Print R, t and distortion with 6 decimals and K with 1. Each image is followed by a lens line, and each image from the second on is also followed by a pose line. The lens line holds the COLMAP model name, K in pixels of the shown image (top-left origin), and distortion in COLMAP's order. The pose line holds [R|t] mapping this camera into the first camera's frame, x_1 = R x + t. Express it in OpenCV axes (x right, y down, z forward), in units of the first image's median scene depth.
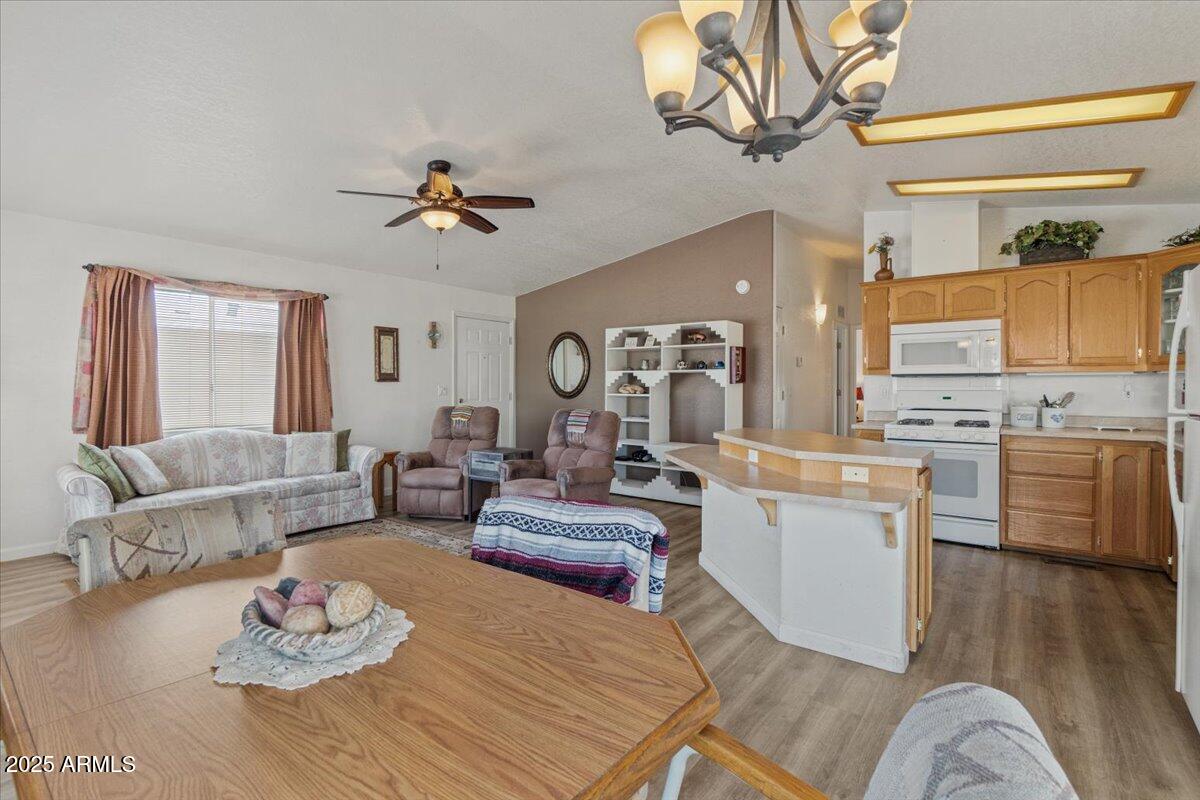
lens RADIAL K [[558.4, 0, 607.9], [0, 558.4, 386.0], [0, 0, 1]] dist [-0.000664, 0.000092]
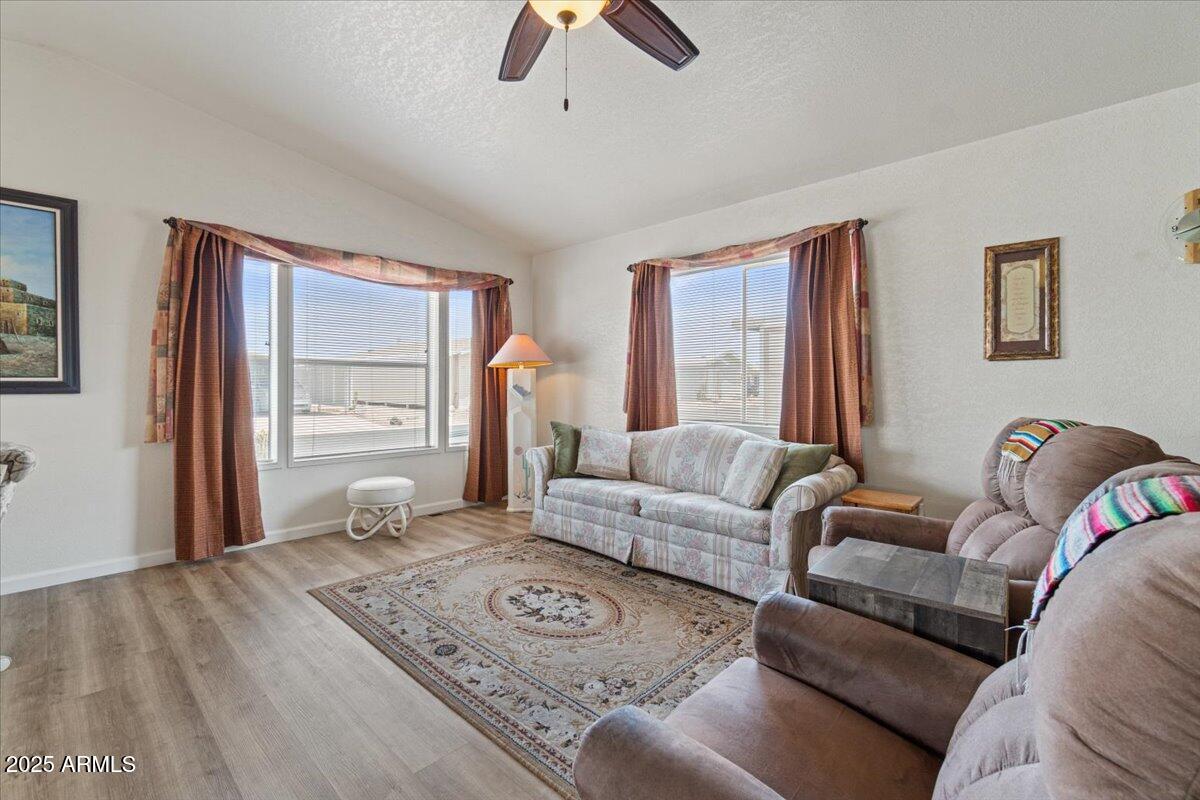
lens RADIAL K [[535.2, 0, 593.7], [0, 535.2, 391.6], [0, 0, 1]] dist [0.002195, 0.000359]
pose [[-0.137365, 0.008695, -0.990482, 0.115695], [-0.003652, 0.999950, 0.009285, 0.019465], [0.990514, 0.004892, -0.137326, 0.875391]]
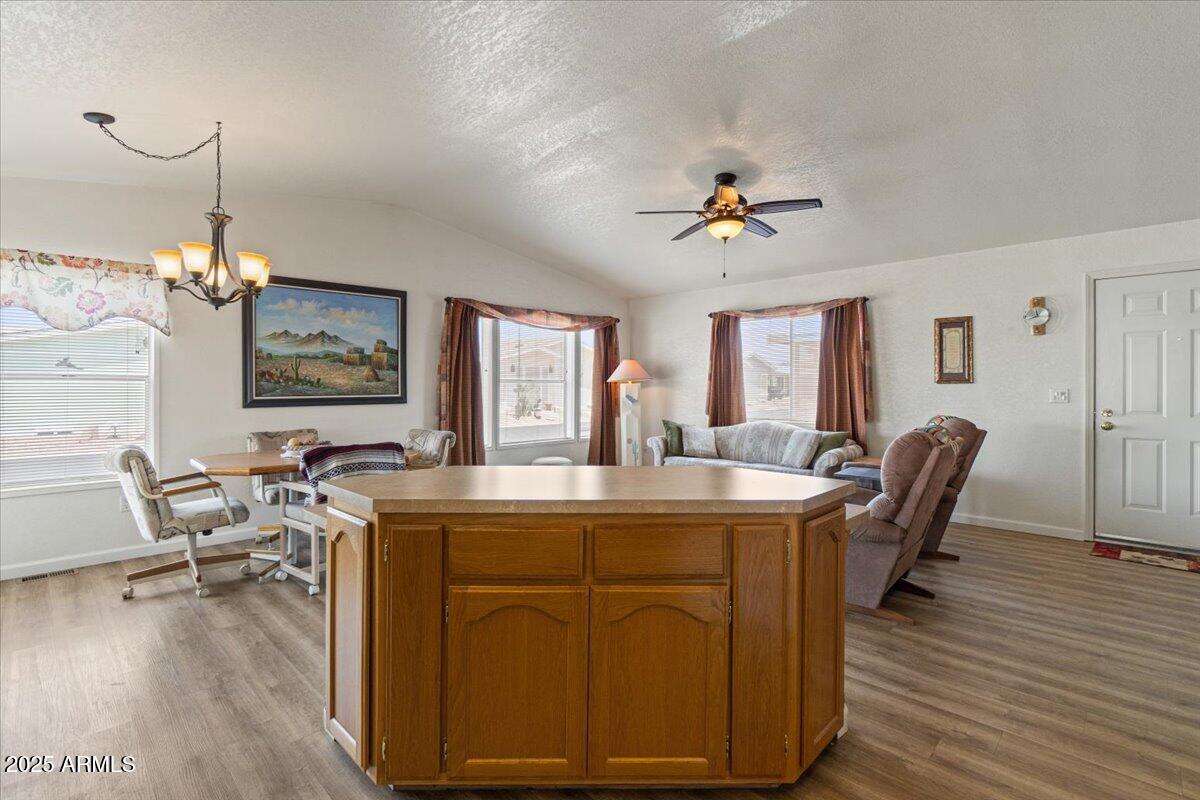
lens RADIAL K [[597.8, 0, 584.9], [0, 597.8, 388.4], [0, 0, 1]] dist [0.002247, 0.000209]
pose [[-0.148802, 0.001824, -0.988865, 0.689172], [-0.000823, 0.999998, 0.001969, -0.002024], [0.988867, 0.001107, -0.148800, 0.731191]]
